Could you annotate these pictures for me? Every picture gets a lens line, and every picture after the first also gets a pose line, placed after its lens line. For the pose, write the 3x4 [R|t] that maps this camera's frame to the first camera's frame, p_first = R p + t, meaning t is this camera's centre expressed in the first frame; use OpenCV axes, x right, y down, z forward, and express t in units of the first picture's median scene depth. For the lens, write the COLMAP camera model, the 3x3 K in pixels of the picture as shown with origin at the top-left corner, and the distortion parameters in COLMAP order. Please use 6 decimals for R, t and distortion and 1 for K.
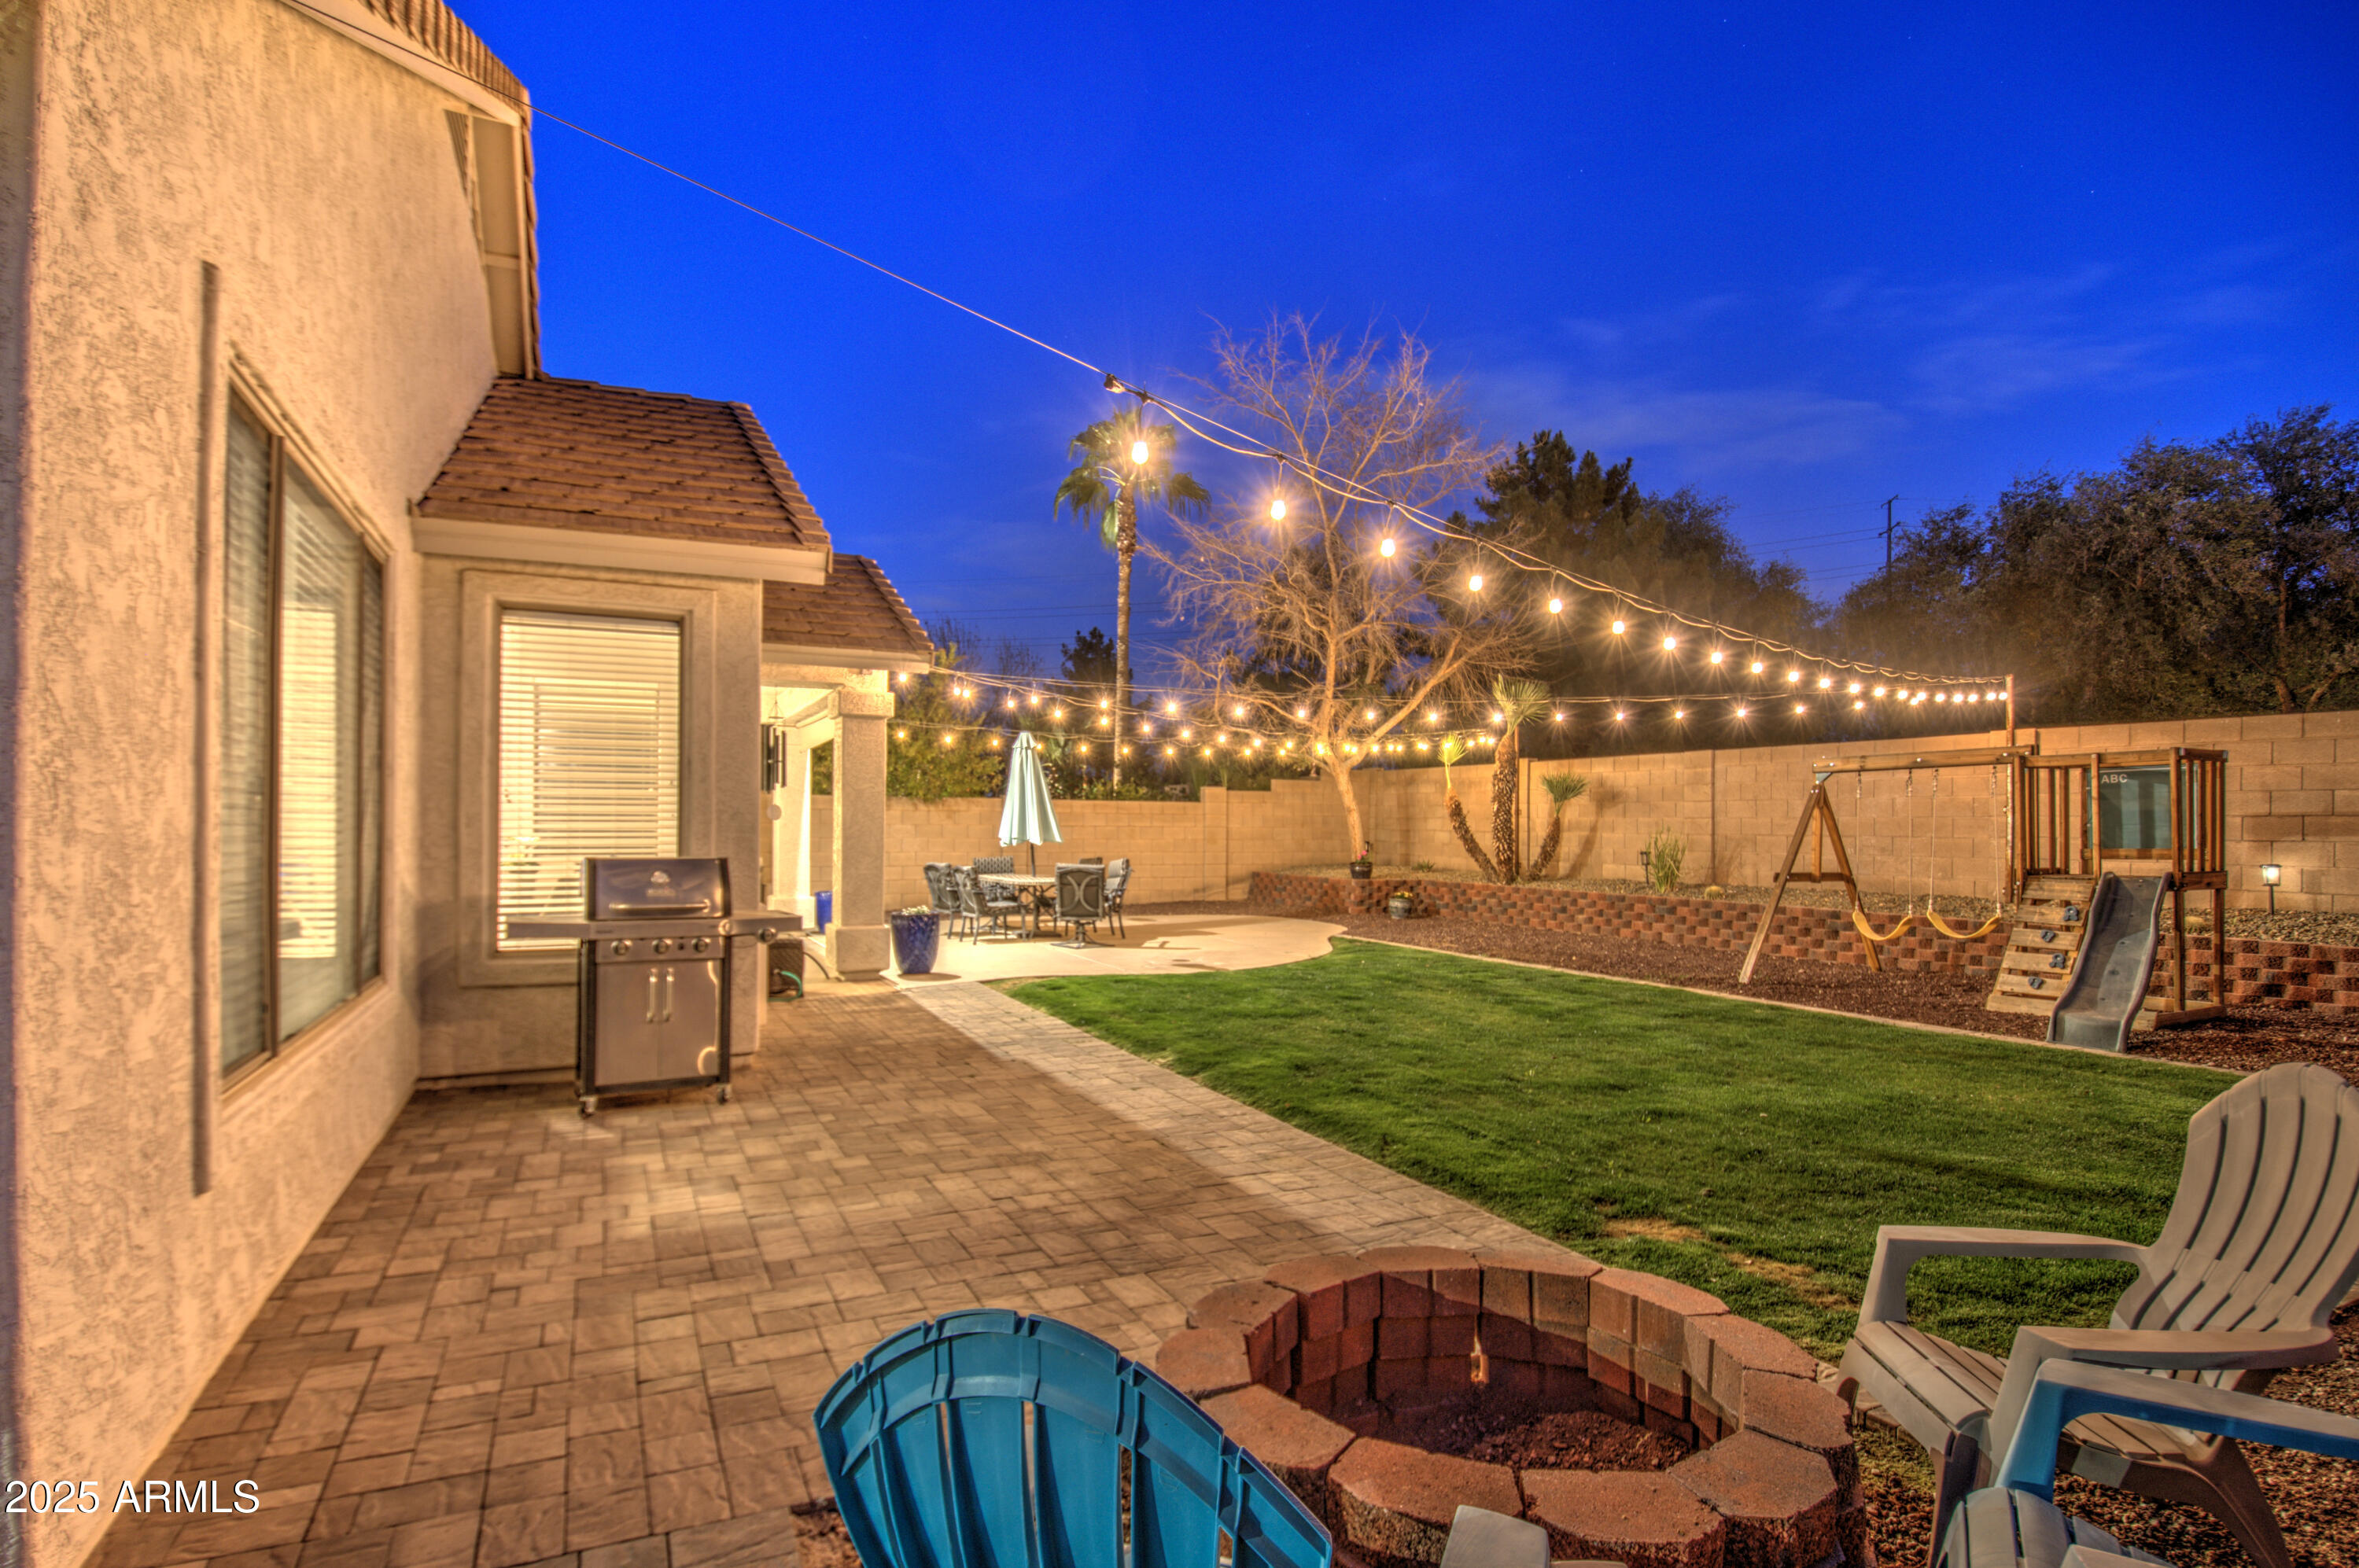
lens RADIAL K [[1169.8, 0, 1148.0], [0, 1169.8, 839.2], [0, 0, 1]] dist [0.005199, -0.014168]
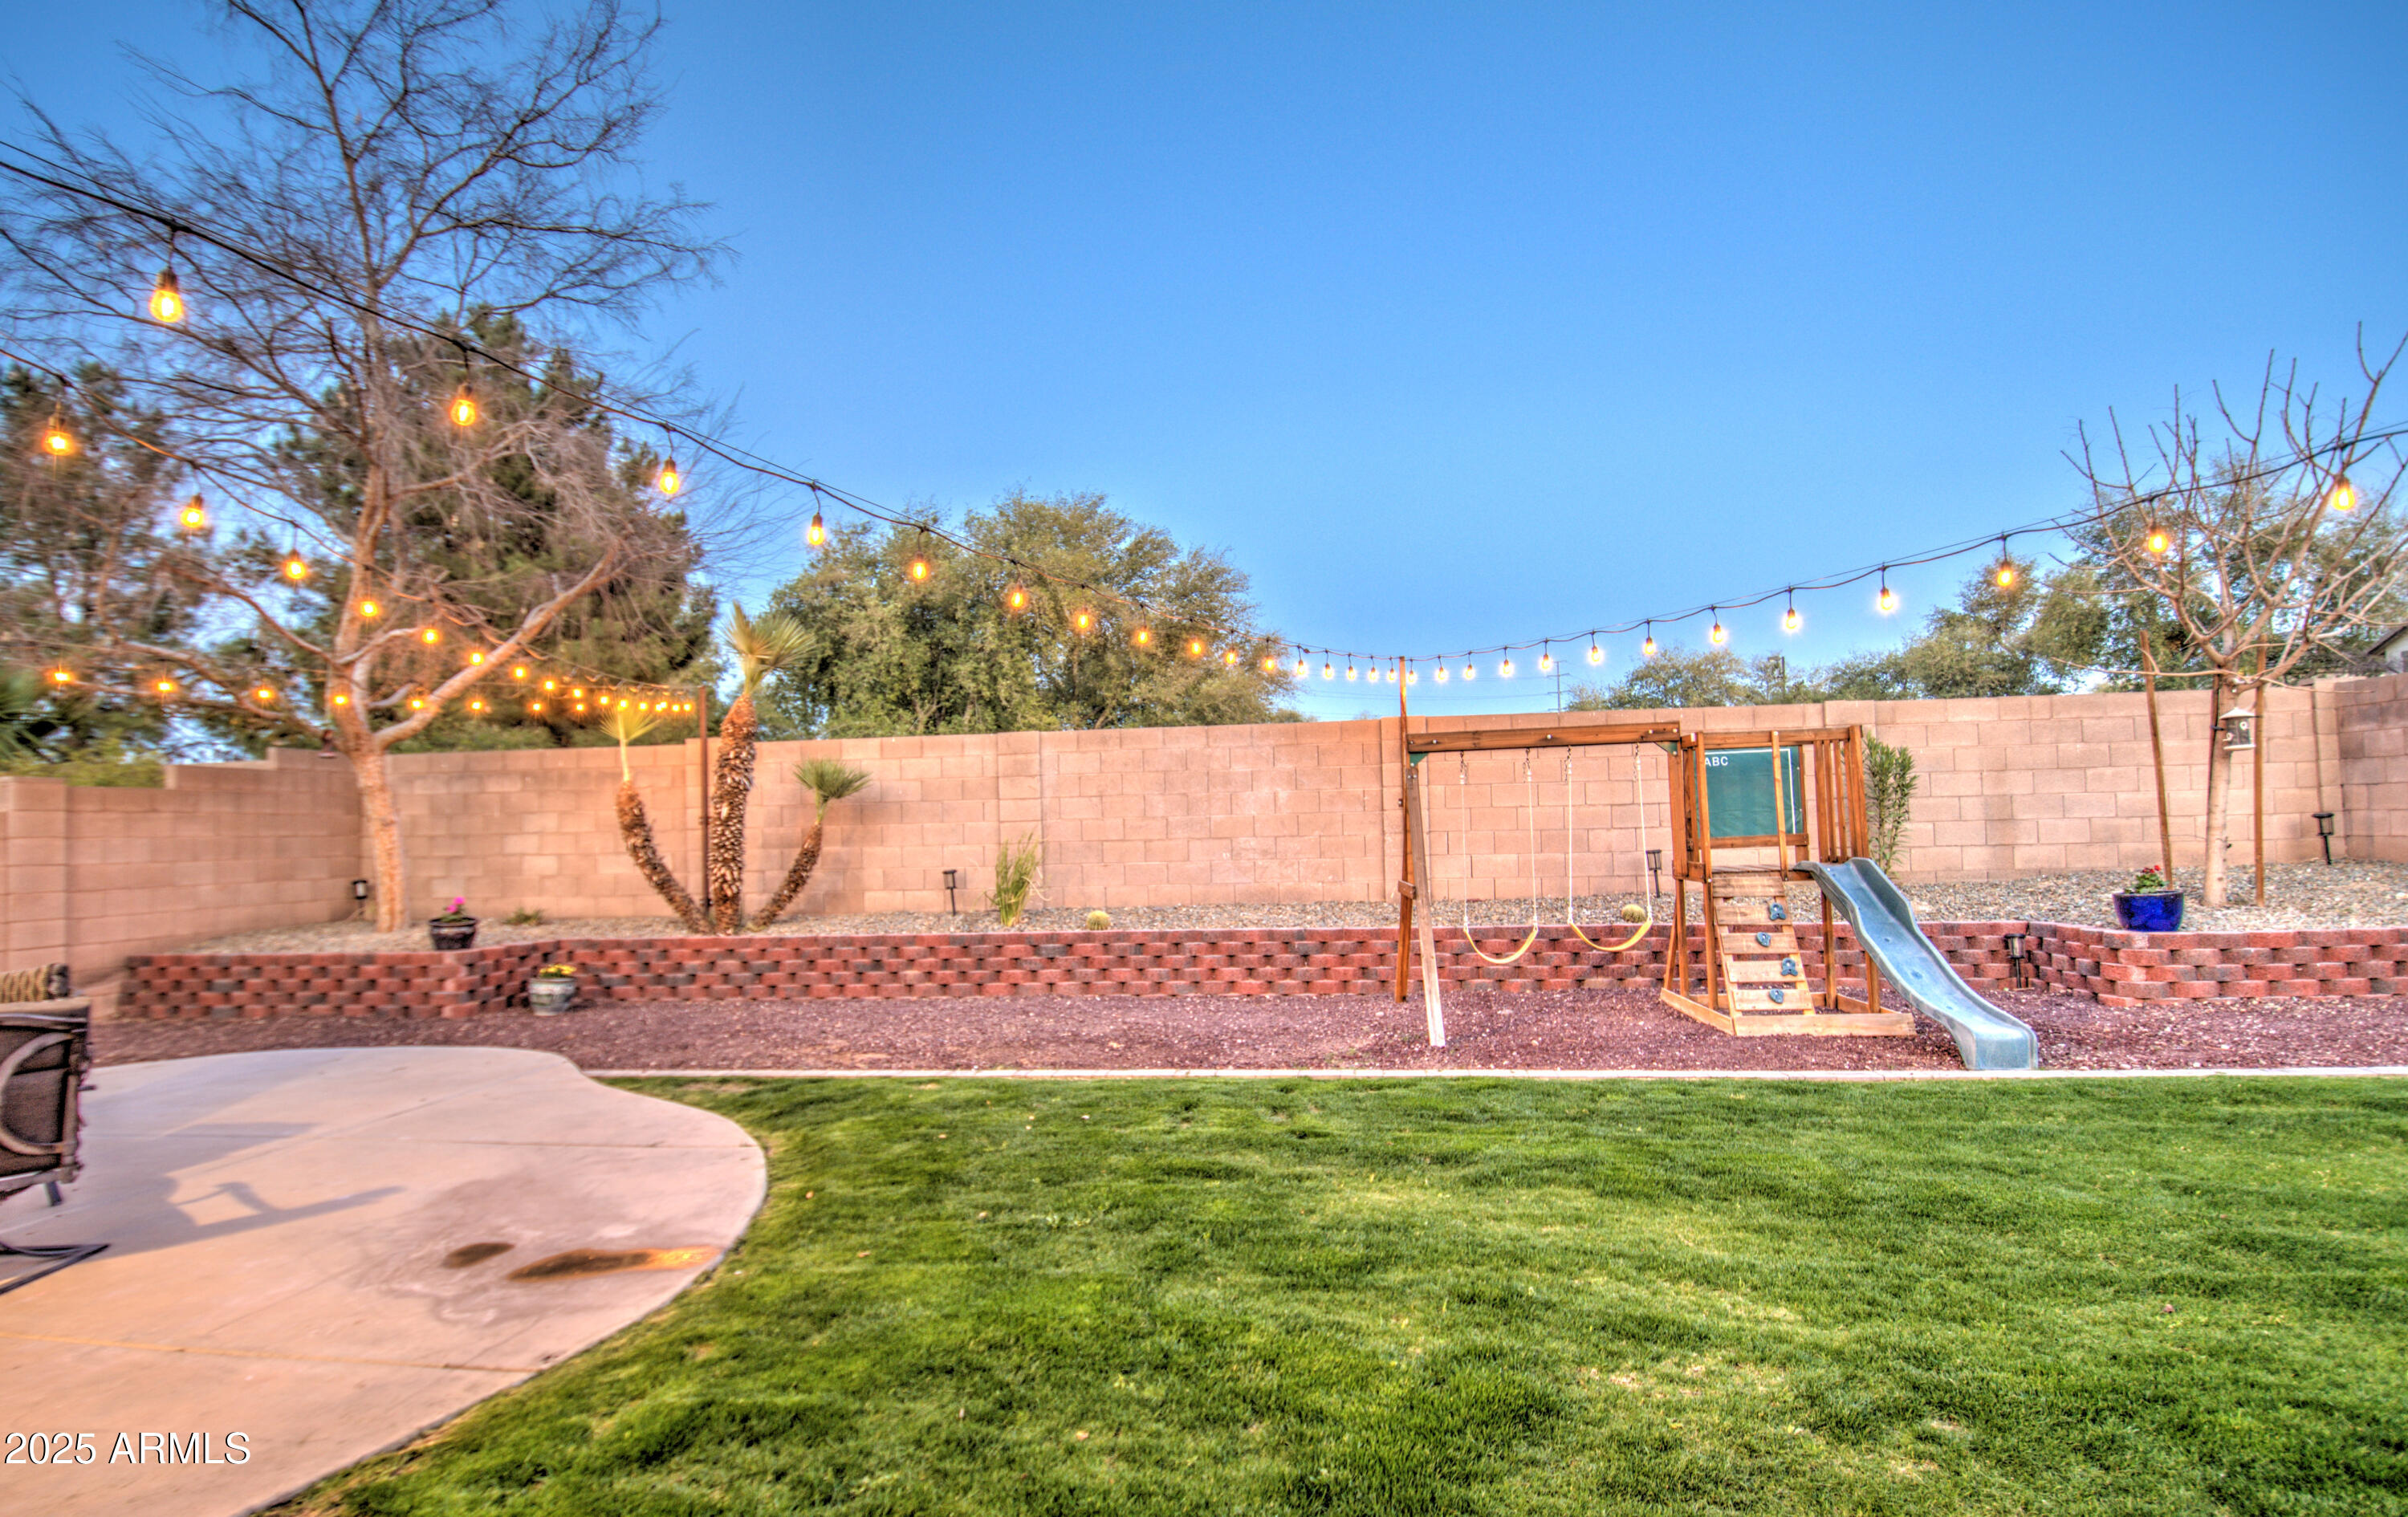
lens RADIAL K [[1205.6, 0, 1172.7], [0, 1205.6, 791.9], [0, 0, 1]] dist [0.035310, -0.038516]
pose [[0.543503, 0.003388, 0.839400, -0.137123], [0.040533, 0.998719, -0.030275, -0.010258], [-0.838428, 0.050478, 0.542670, 0.530391]]
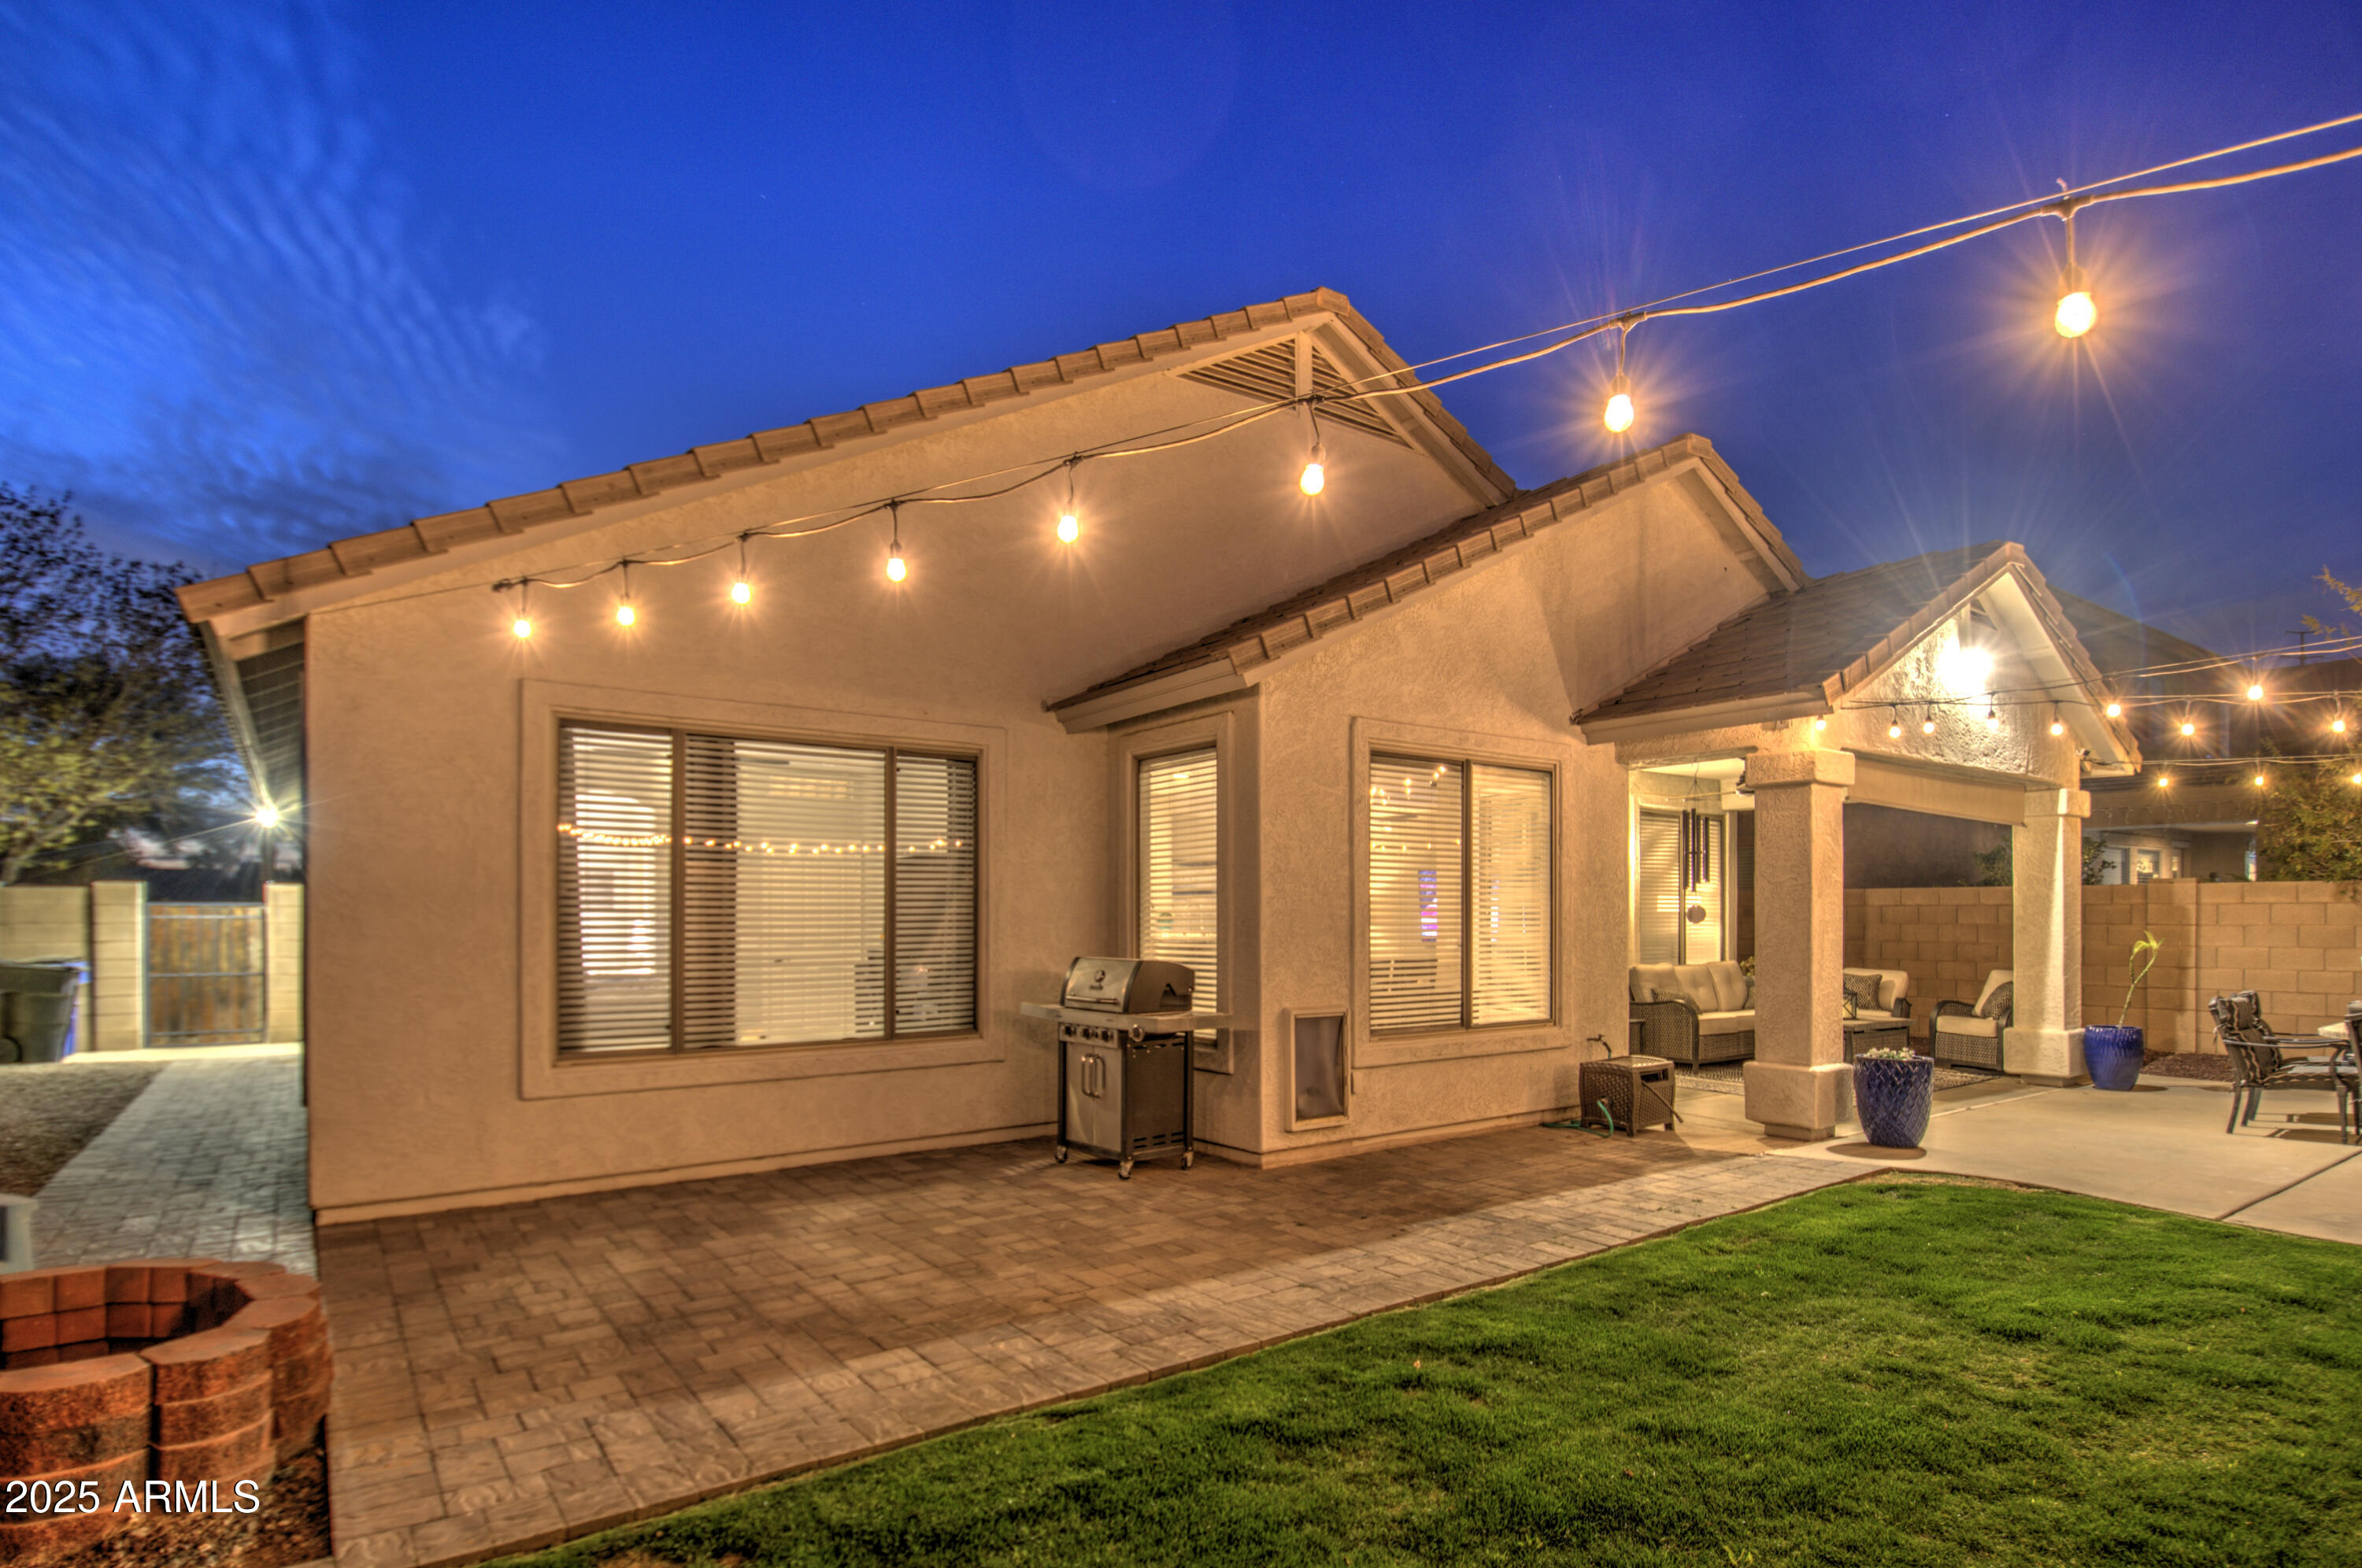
lens RADIAL K [[1209.2, 0, 1176.5], [0, 1209.2, 911.2], [0, 0, 1]] dist [0.014966, -0.027340]
pose [[0.186902, -0.015060, -0.982263, 0.325702], [-0.010710, 0.999792, -0.017367, -0.004515], [0.982320, 0.013766, 0.186702, 0.344219]]
